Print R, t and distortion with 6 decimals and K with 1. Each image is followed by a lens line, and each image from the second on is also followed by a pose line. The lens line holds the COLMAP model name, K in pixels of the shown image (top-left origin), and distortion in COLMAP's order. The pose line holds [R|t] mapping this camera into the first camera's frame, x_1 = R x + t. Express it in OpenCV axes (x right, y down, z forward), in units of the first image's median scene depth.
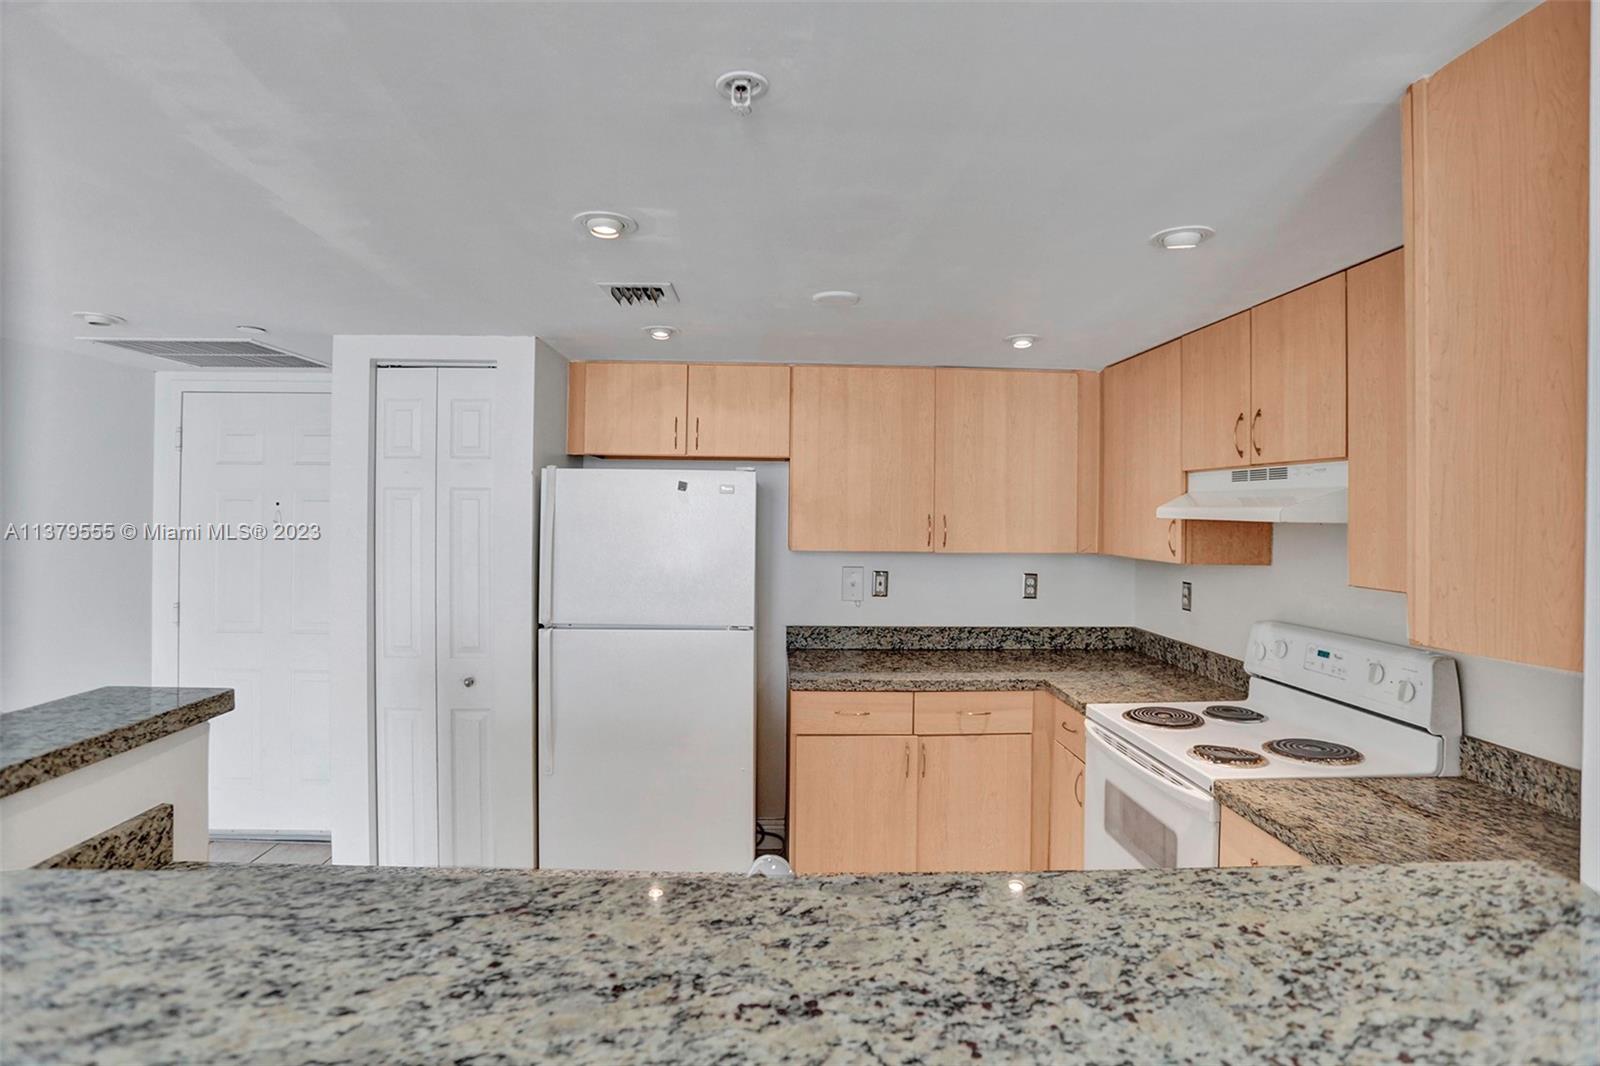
lens RADIAL K [[782.7, 0, 808.3], [0, 782.7, 508.7], [0, 0, 1]] dist [-0.062423, 0.021392]
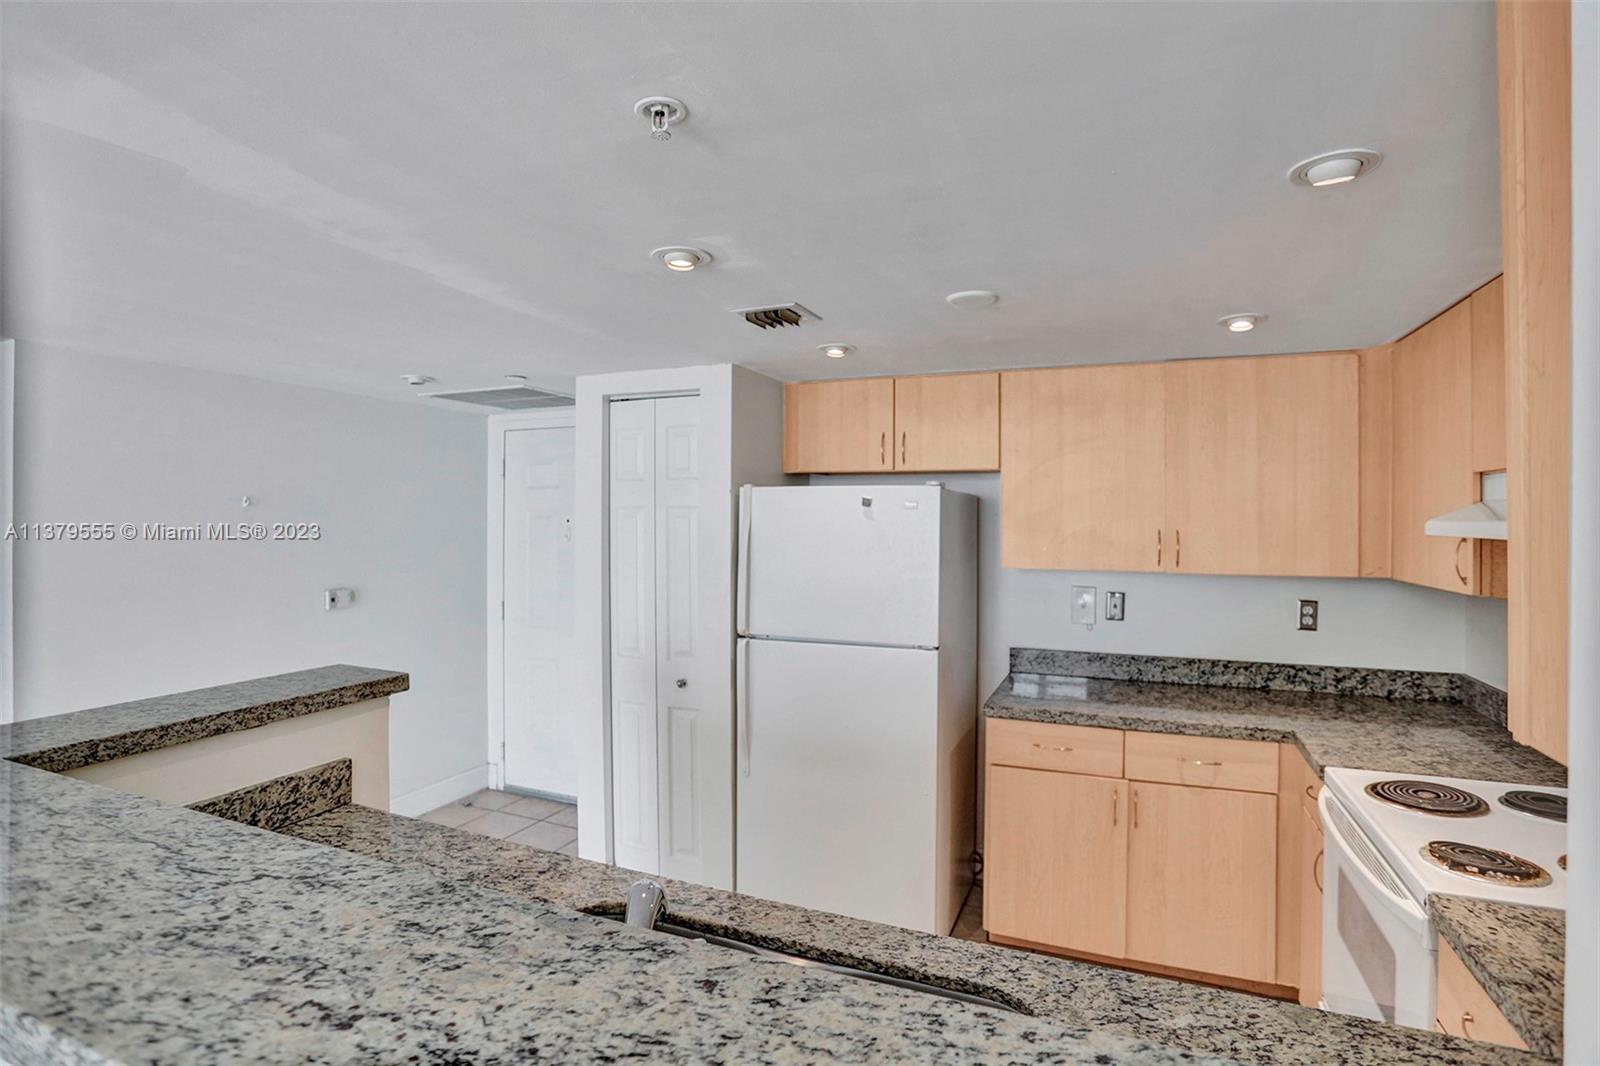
lens RADIAL K [[782.7, 0, 816.5], [0, 782.7, 520.7], [0, 0, 1]] dist [-0.062423, 0.021392]
pose [[0.911317, -0.005738, -0.411666, 0.266230], [0.005817, 0.999983, -0.001062, -0.005975], [0.411665, -0.001427, 0.911334, 0.086907]]
